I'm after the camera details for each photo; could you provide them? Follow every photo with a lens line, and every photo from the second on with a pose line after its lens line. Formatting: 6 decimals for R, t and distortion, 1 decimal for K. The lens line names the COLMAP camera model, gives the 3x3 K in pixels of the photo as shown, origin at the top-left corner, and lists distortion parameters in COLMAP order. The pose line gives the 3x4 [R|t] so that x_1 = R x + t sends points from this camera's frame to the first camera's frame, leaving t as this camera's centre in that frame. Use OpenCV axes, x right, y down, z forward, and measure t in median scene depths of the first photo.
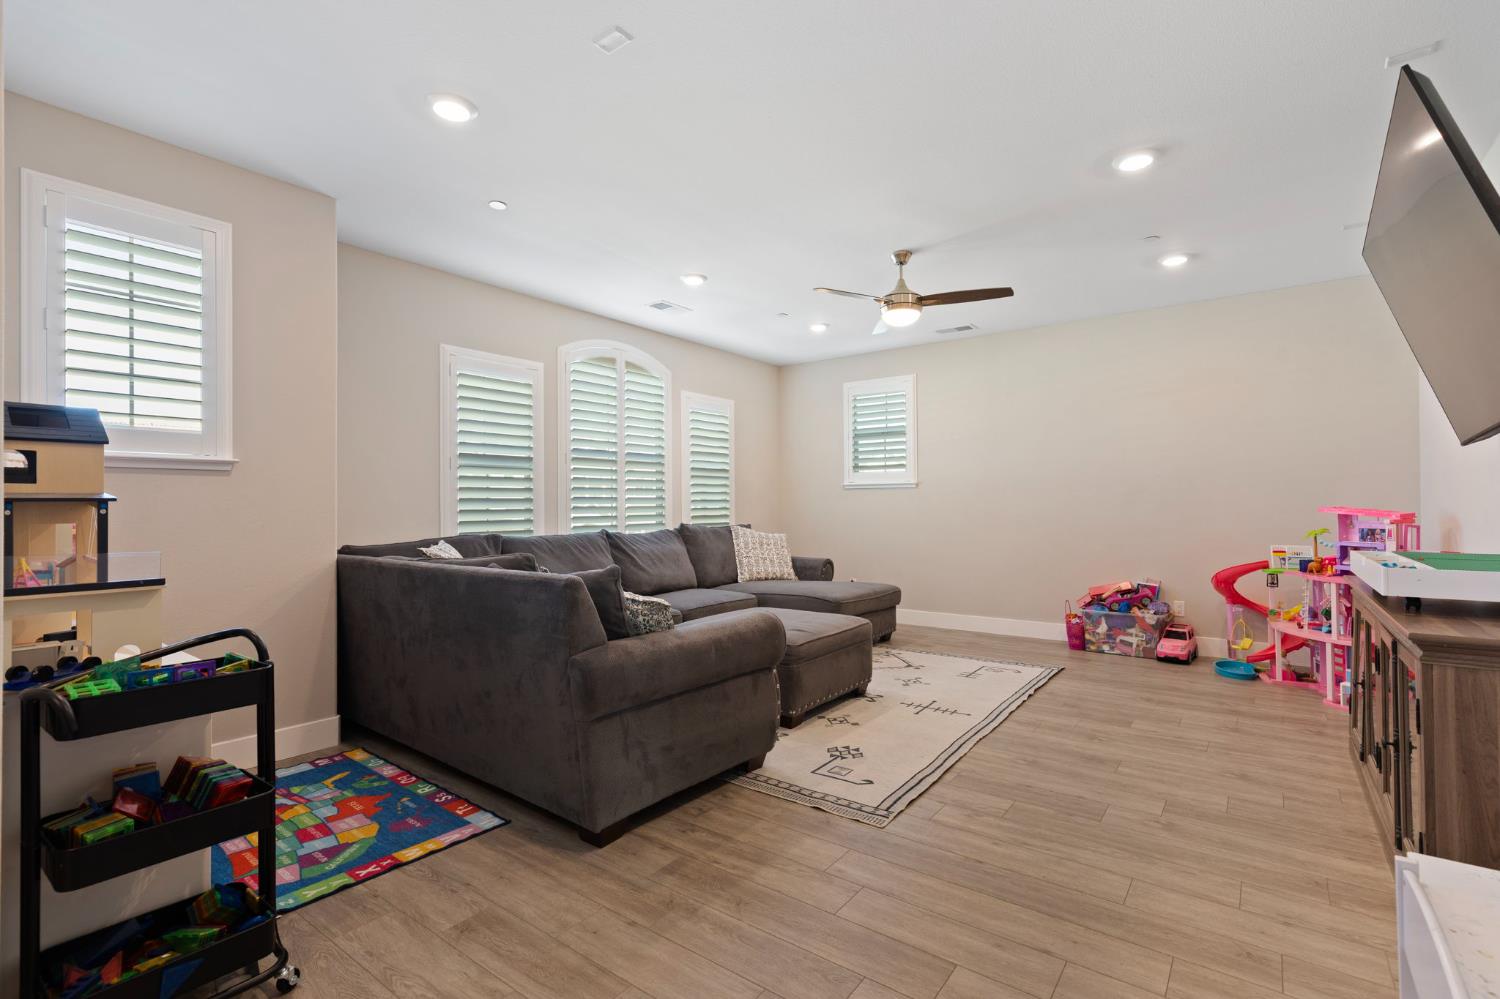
lens RADIAL K [[674.2, 0, 749.8], [0, 674.2, 501.2], [0, 0, 1]] dist [0.019466, -0.000242]
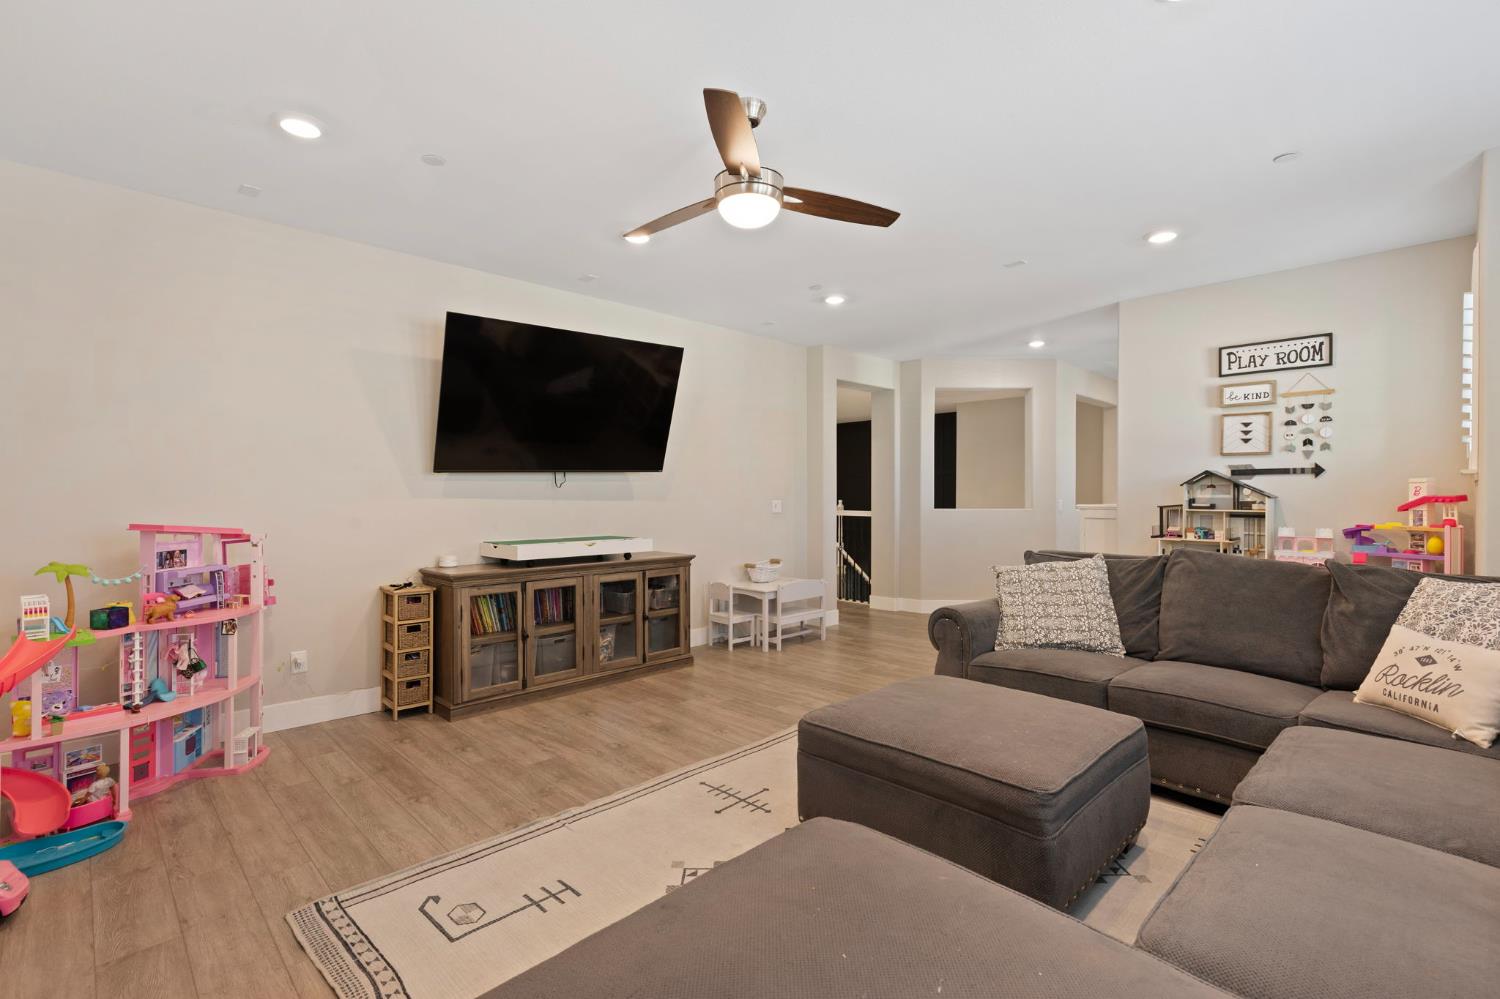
lens RADIAL K [[726.0, 0, 751.4], [0, 726.0, 496.9], [0, 0, 1]] dist [0.000744, 0.000021]
pose [[-0.990987, 0.003793, 0.133904, 0.187017], [0.003491, 0.999991, -0.002491, -0.022793], [-0.133913, -0.002001, -0.990991, 2.271722]]
